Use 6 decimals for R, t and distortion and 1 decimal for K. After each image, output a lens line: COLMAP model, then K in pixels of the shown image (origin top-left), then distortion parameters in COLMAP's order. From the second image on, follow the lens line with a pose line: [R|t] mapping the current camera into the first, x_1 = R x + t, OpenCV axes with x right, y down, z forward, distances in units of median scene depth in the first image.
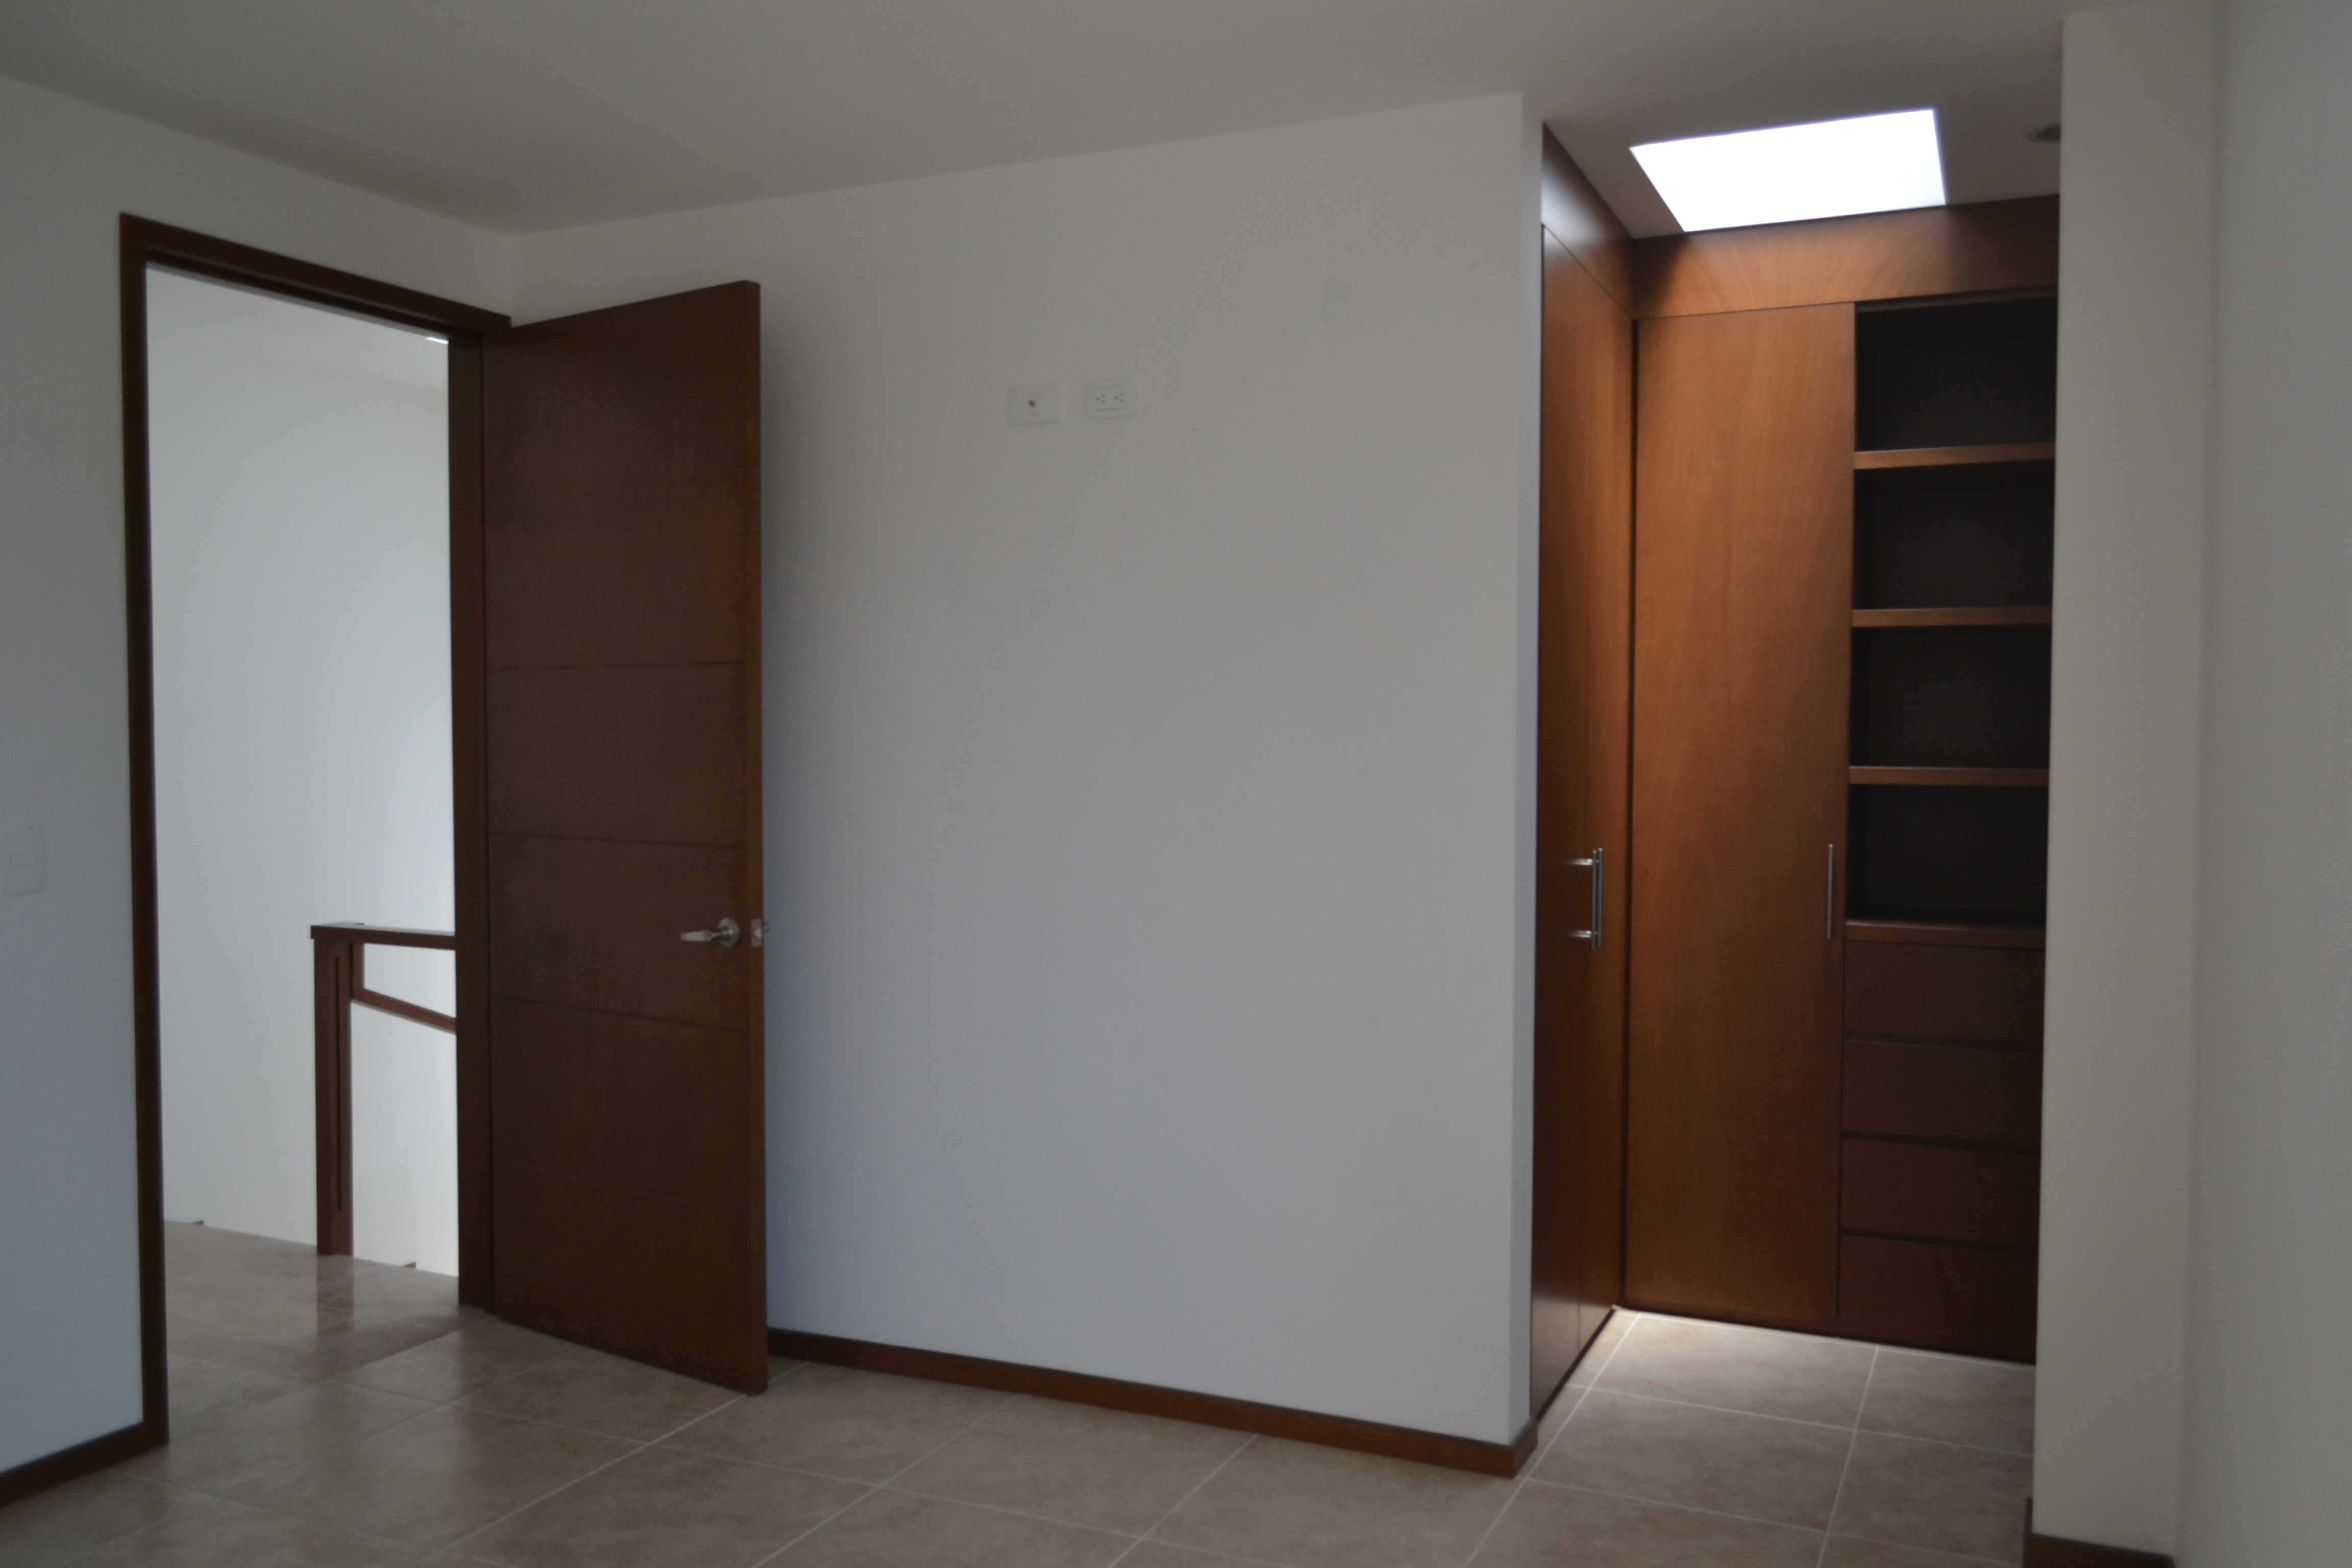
lens RADIAL K [[1861.4, 0, 1189.2], [0, 1861.4, 791.6], [0, 0, 1]] dist [-0.010765, 0.004559]
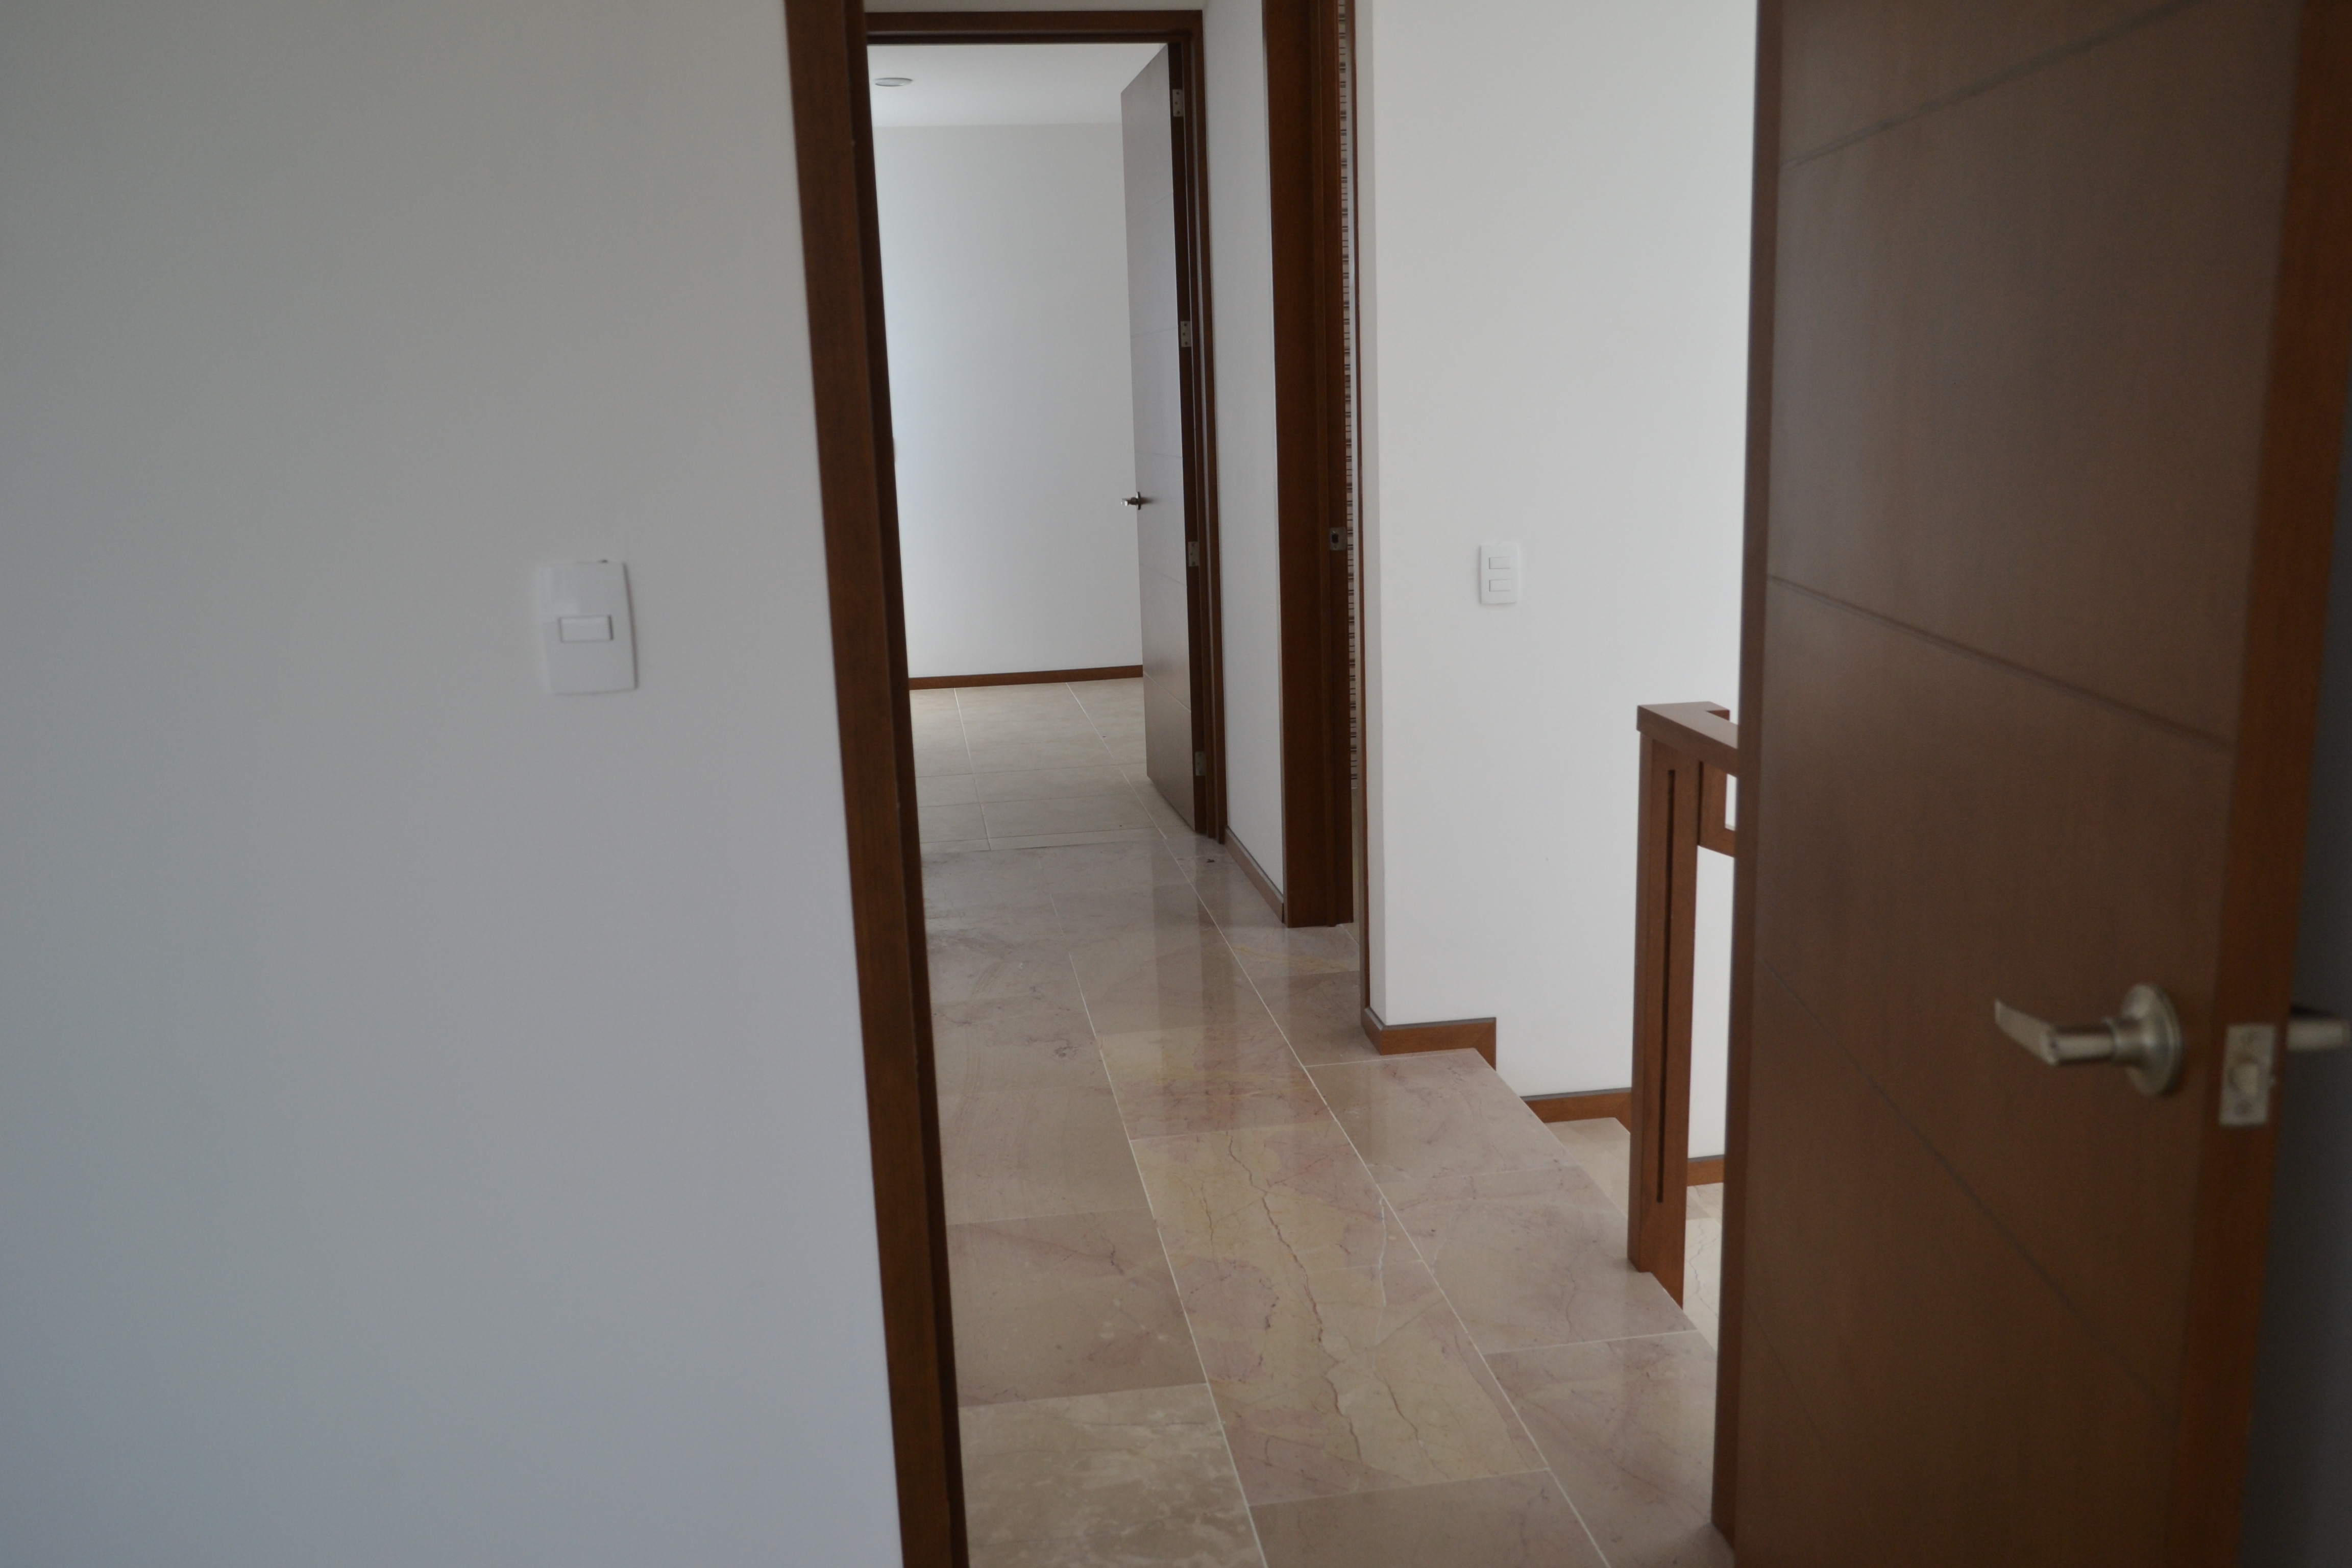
lens RADIAL K [[1861.4, 0, 1189.2], [0, 1861.4, 791.6], [0, 0, 1]] dist [-0.010765, 0.004559]
pose [[0.538948, 0.158324, -0.827326, -0.084753], [0.002769, 0.981839, 0.189697, -0.007858], [0.842335, -0.104528, 0.528721, 0.594228]]
